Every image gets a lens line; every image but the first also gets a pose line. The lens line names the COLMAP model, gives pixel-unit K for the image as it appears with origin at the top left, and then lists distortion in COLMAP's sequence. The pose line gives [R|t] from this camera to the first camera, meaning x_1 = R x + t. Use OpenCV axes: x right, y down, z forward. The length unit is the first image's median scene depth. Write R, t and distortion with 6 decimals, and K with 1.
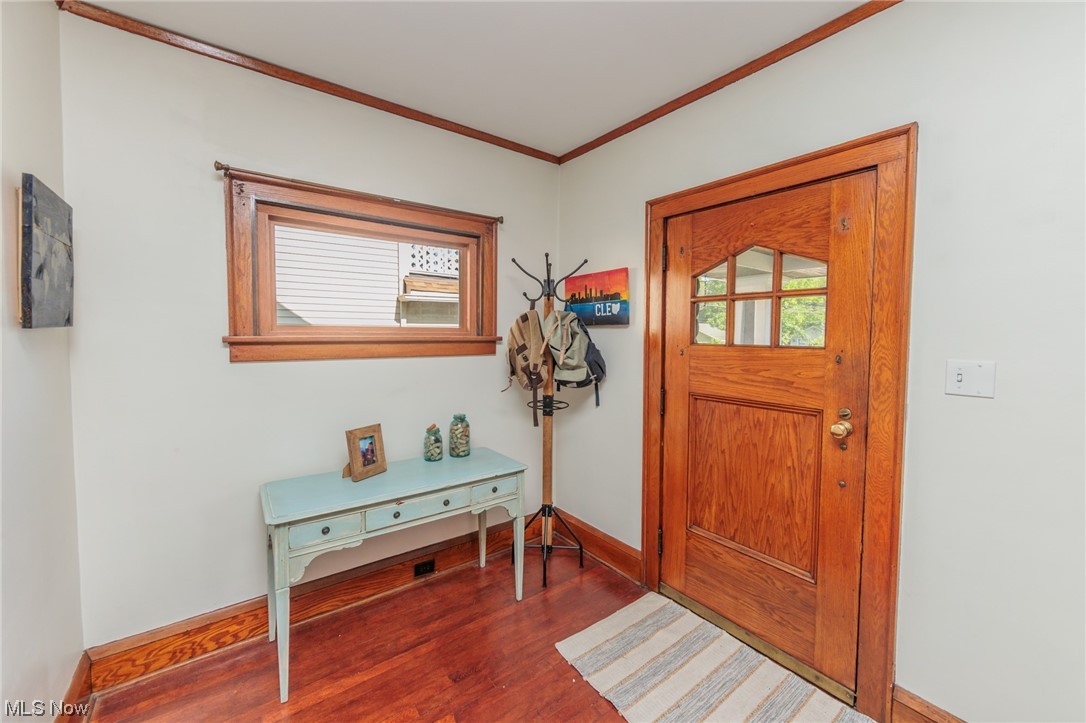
lens RADIAL K [[431.0, 0, 550.5], [0, 431.0, 351.5], [0, 0, 1]] dist [-0.000656, 0.000249]
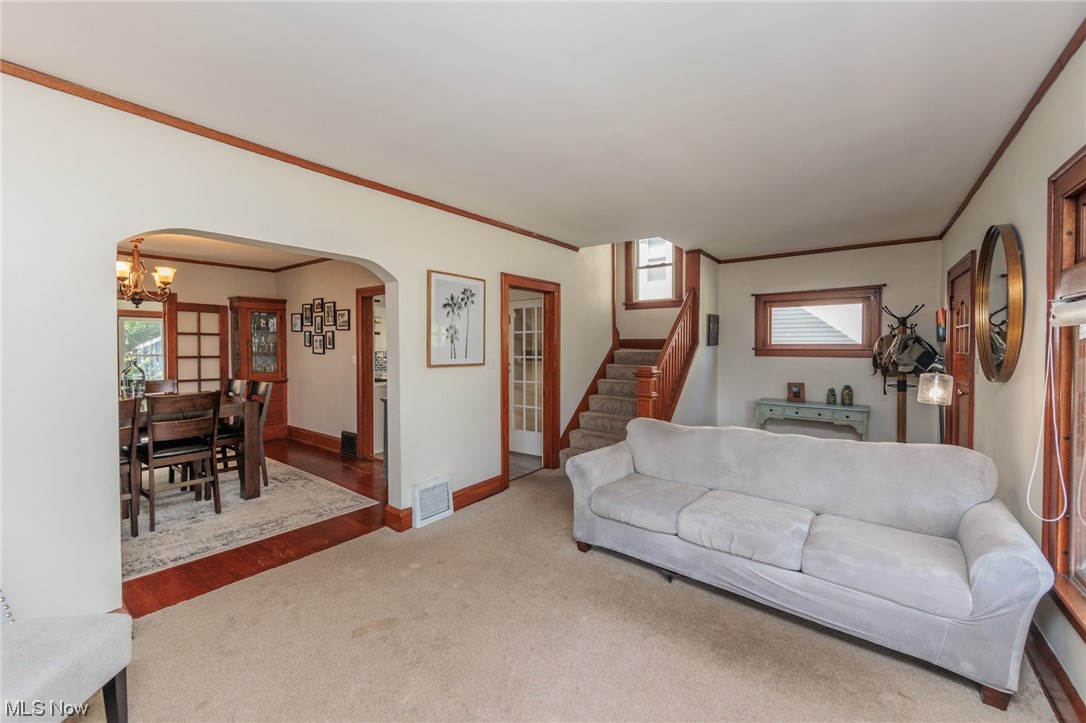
lens RADIAL K [[431.0, 0, 550.5], [0, 431.0, 351.5], [0, 0, 1]] dist [-0.000656, 0.000249]
pose [[0.283594, 0.005007, -0.958931, 1.472767], [-0.043818, 0.999010, -0.007742, 0.065795], [0.957943, 0.044214, 0.283533, -1.040198]]
